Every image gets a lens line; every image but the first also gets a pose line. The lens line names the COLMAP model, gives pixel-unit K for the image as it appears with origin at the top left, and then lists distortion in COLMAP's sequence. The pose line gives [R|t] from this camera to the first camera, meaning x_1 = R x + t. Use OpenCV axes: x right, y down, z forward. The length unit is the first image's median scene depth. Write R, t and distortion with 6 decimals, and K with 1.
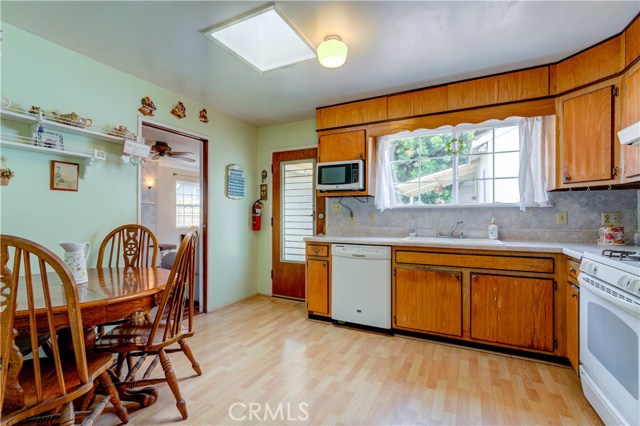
lens RADIAL K [[288.4, 0, 308.3], [0, 288.4, 218.6], [0, 0, 1]] dist [-0.016880, 0.008830]
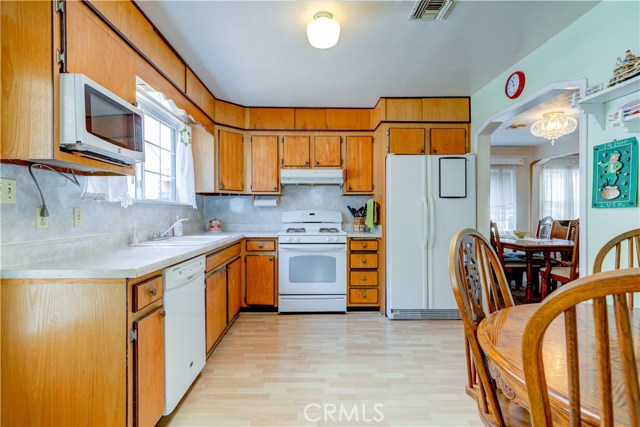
lens RADIAL K [[322.4, 0, 324.7], [0, 322.4, 215.5], [0, 0, 1]] dist [0.001931, 0.000302]
pose [[-0.506923, -0.009594, 0.861938, -0.608443], [0.009050, 0.999824, 0.016452, -0.014476], [-0.861944, 0.016140, -0.506747, 1.155852]]
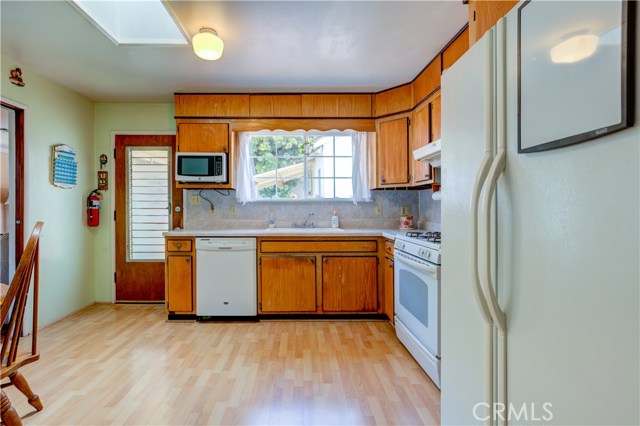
lens RADIAL K [[300.5, 0, 290.3], [0, 300.5, 209.7], [0, 0, 1]] dist [-0.002254, 0.000311]
pose [[0.887159, -0.002077, 0.461459, -0.113328], [0.005253, 0.999971, -0.005598, 0.001377], [-0.461434, 0.007391, 0.887144, -0.042598]]
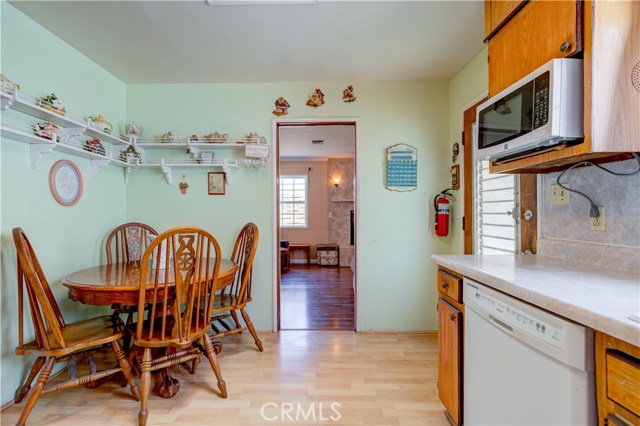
lens RADIAL K [[286.3, 0, 313.0], [0, 286.3, 214.4], [0, 0, 1]] dist [-0.002918, 0.000043]
pose [[0.475539, 0.001444, -0.879693, 0.399301], [-0.005904, 0.999981, -0.001550, -0.007903], [0.879675, 0.005931, 0.475539, 0.640105]]
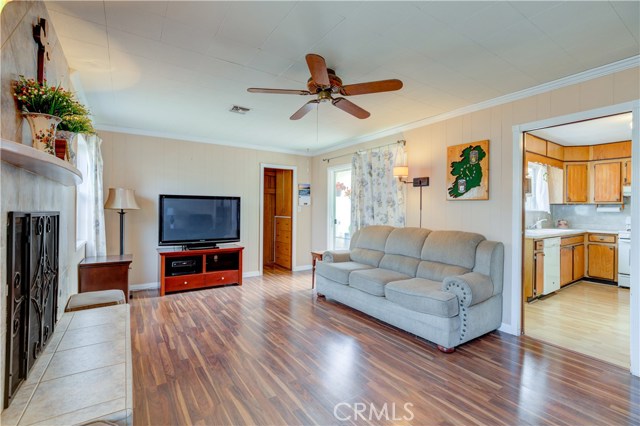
lens RADIAL K [[309.2, 0, 287.5], [0, 309.2, 206.2], [0, 0, 1]] dist [-0.000184, 0.000392]
pose [[0.477727, 0.003907, 0.878500, -1.942758], [0.002051, 0.999982, -0.005563, -0.065575], [-0.878506, 0.004459, 0.477710, 1.506023]]
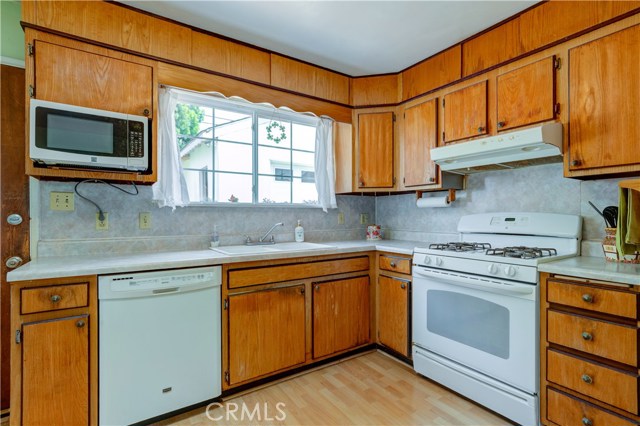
lens RADIAL K [[311.7, 0, 316.6], [0, 311.7, 217.0], [0, 0, 1]] dist [0.000569, 0.000108]
pose [[0.481366, -0.005214, 0.876504, -0.219339], [0.011746, 0.999931, -0.000503, -0.008047], [-0.876441, 0.010538, 0.481394, 0.477657]]
